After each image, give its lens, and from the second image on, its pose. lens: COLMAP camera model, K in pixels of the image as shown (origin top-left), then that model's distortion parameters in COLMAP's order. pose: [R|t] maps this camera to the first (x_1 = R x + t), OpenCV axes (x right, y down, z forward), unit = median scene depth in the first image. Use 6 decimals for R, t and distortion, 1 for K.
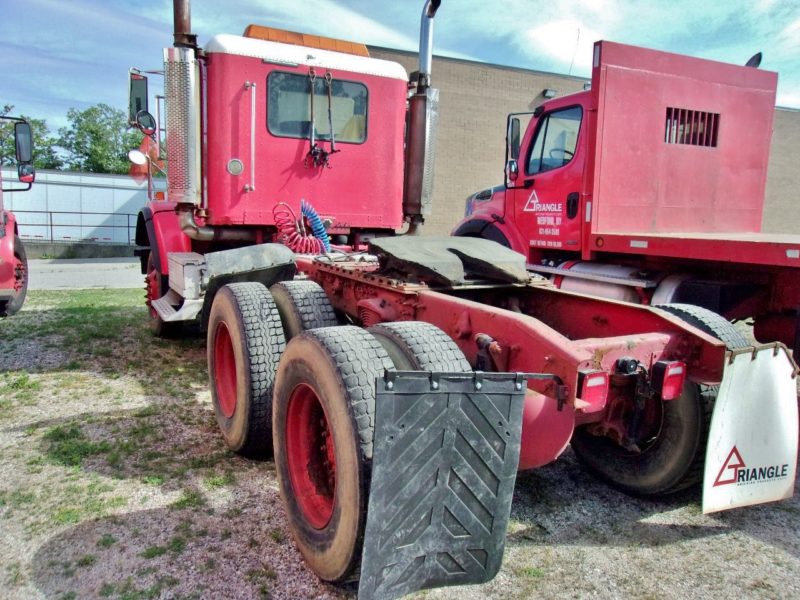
lens RADIAL K [[631.4, 0, 395.3], [0, 631.4, 301.2], [0, 0, 1]] dist [-0.001443, 0.022638]
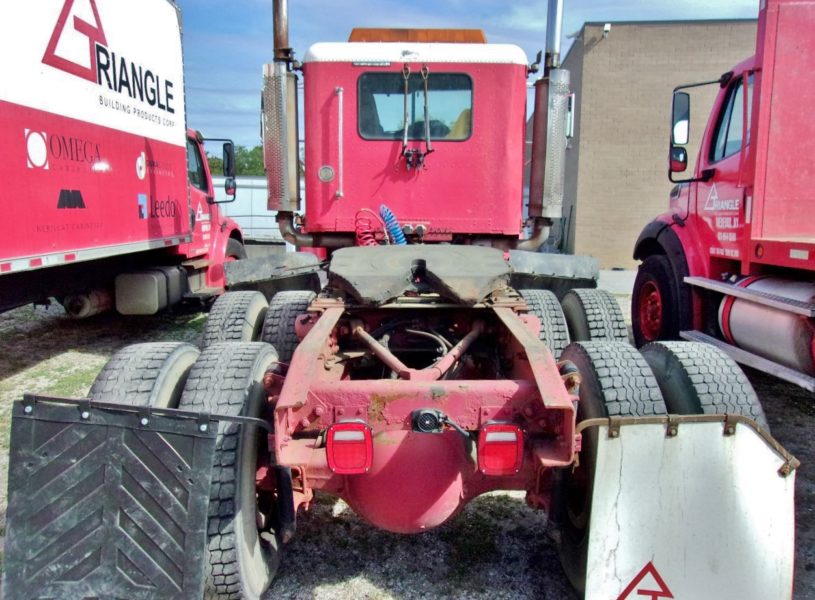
lens RADIAL K [[655.6, 0, 402.5], [0, 655.6, 306.0], [0, 0, 1]] dist [-0.017400, 0.051479]
pose [[0.876963, 0.044612, -0.478483, 0.354106], [-0.045532, 0.998916, 0.009685, -0.020033], [0.478397, 0.013293, 0.878043, 0.151138]]
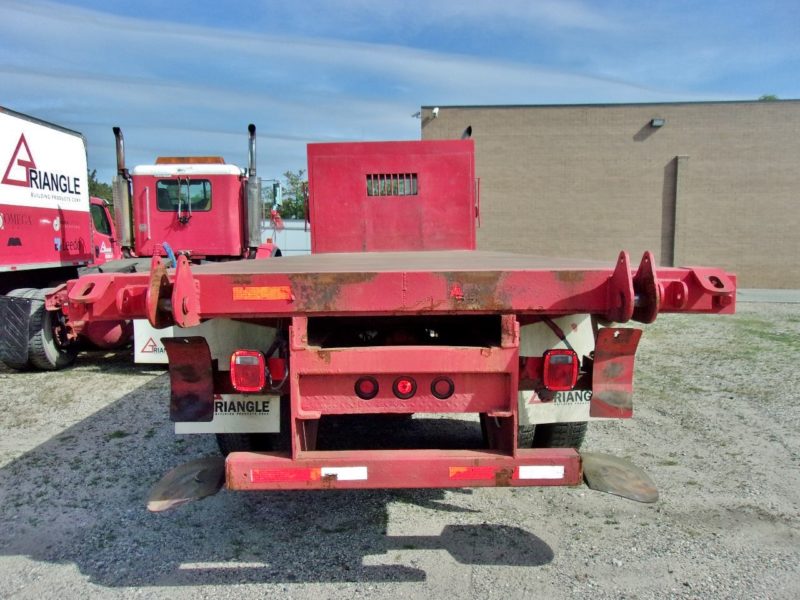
lens RADIAL K [[631.4, 0, 398.2], [0, 631.4, 300.0], [0, 0, 1]] dist [-0.001443, 0.022638]
pose [[0.883967, 0.001533, -0.467547, 1.442781], [-0.026823, 0.998514, -0.047441, 0.098250], [0.466779, 0.054477, 0.882694, -0.419242]]
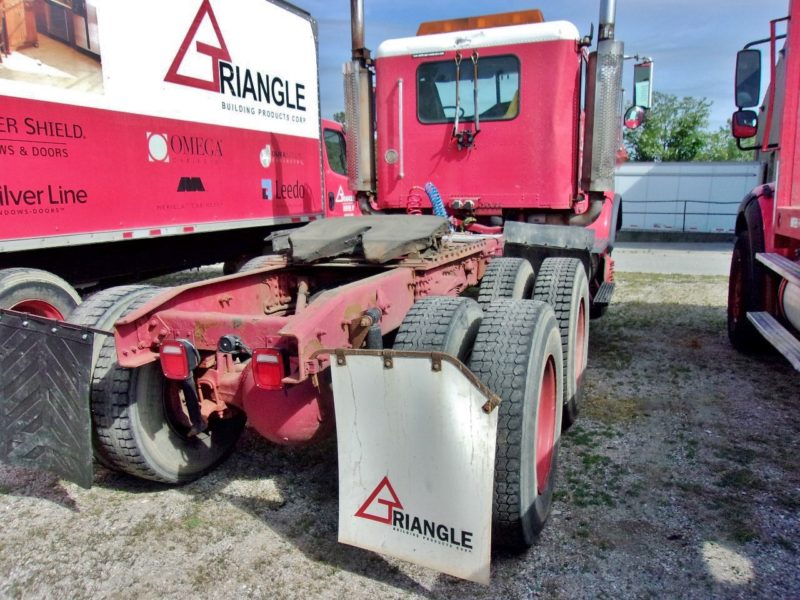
lens RADIAL K [[631.4, 0, 399.3], [0, 631.4, 302.3], [0, 0, 1]] dist [-0.001443, 0.022638]
pose [[0.640937, 0.087964, -0.762537, 0.634597], [-0.071458, 0.995936, 0.054825, -0.016655], [0.764260, 0.019350, 0.644618, 0.286490]]
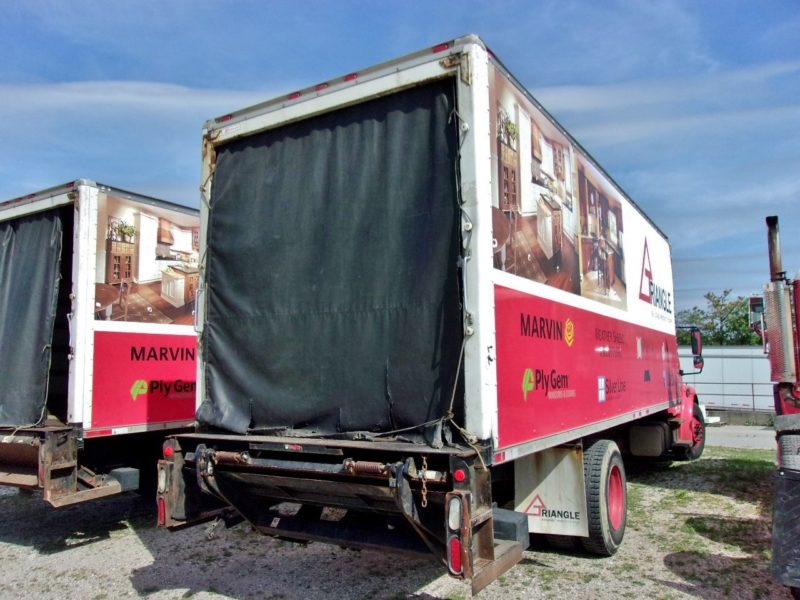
lens RADIAL K [[631.4, 0, 402.6], [0, 631.4, 301.5], [0, 0, 1]] dist [-0.001443, 0.022638]
pose [[0.509962, -0.131770, -0.850044, 0.472273], [-0.099012, 0.972637, -0.210174, 0.054537], [0.854480, 0.191345, 0.482961, -0.476811]]
